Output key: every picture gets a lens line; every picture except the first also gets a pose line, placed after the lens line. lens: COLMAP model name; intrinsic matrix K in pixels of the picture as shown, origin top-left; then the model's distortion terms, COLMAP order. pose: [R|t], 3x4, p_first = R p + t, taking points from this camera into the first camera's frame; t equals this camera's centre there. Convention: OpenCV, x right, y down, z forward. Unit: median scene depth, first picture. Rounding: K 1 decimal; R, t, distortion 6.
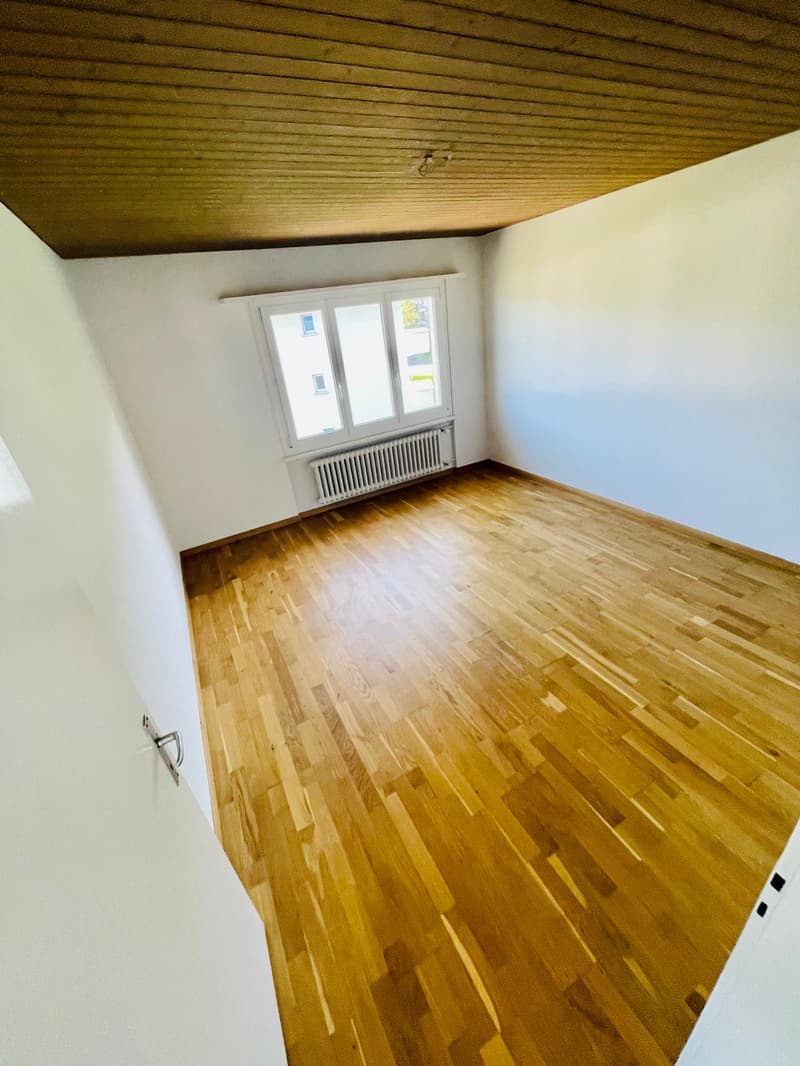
lens RADIAL K [[430.8, 0, 399.0], [0, 430.8, 529.6], [0, 0, 1]] dist [-0.004147, 0.000478]
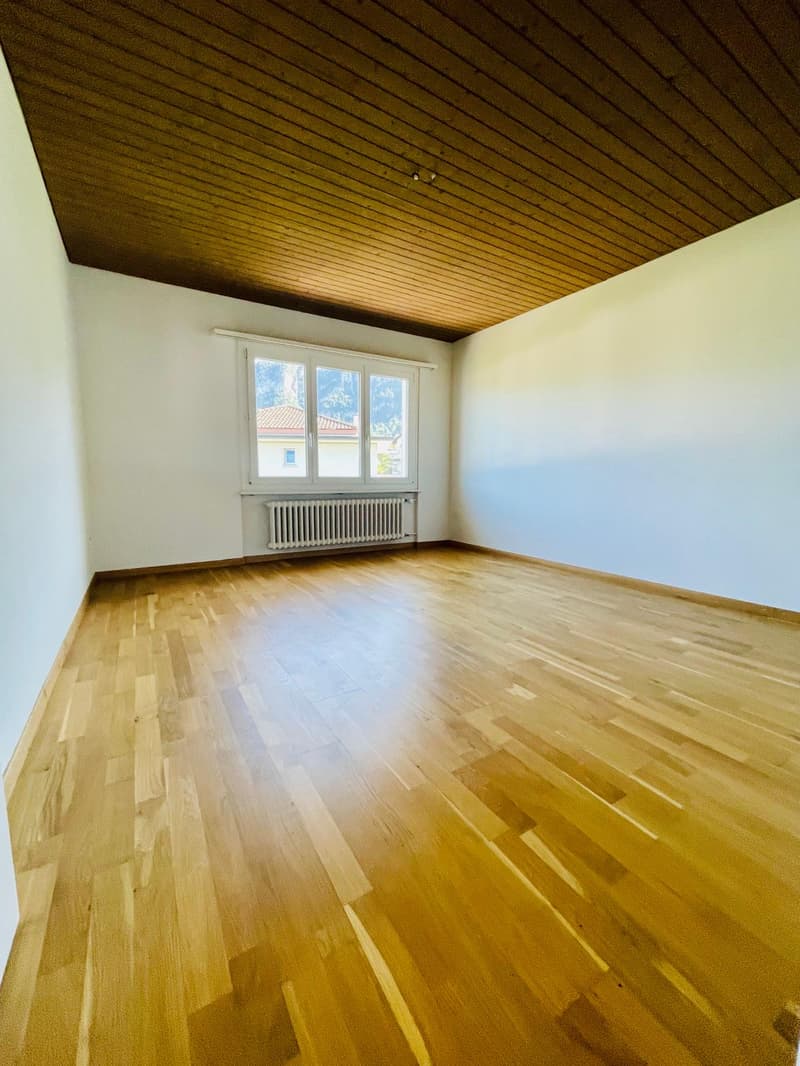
lens RADIAL K [[430.8, 0, 399.3], [0, 430.8, 533.1], [0, 0, 1]] dist [-0.004147, 0.000478]
pose [[0.991054, 0.113351, 0.070455, 0.043086], [-0.081904, 0.933344, -0.349514, 0.367652], [-0.105377, 0.340616, 0.934278, 0.162003]]
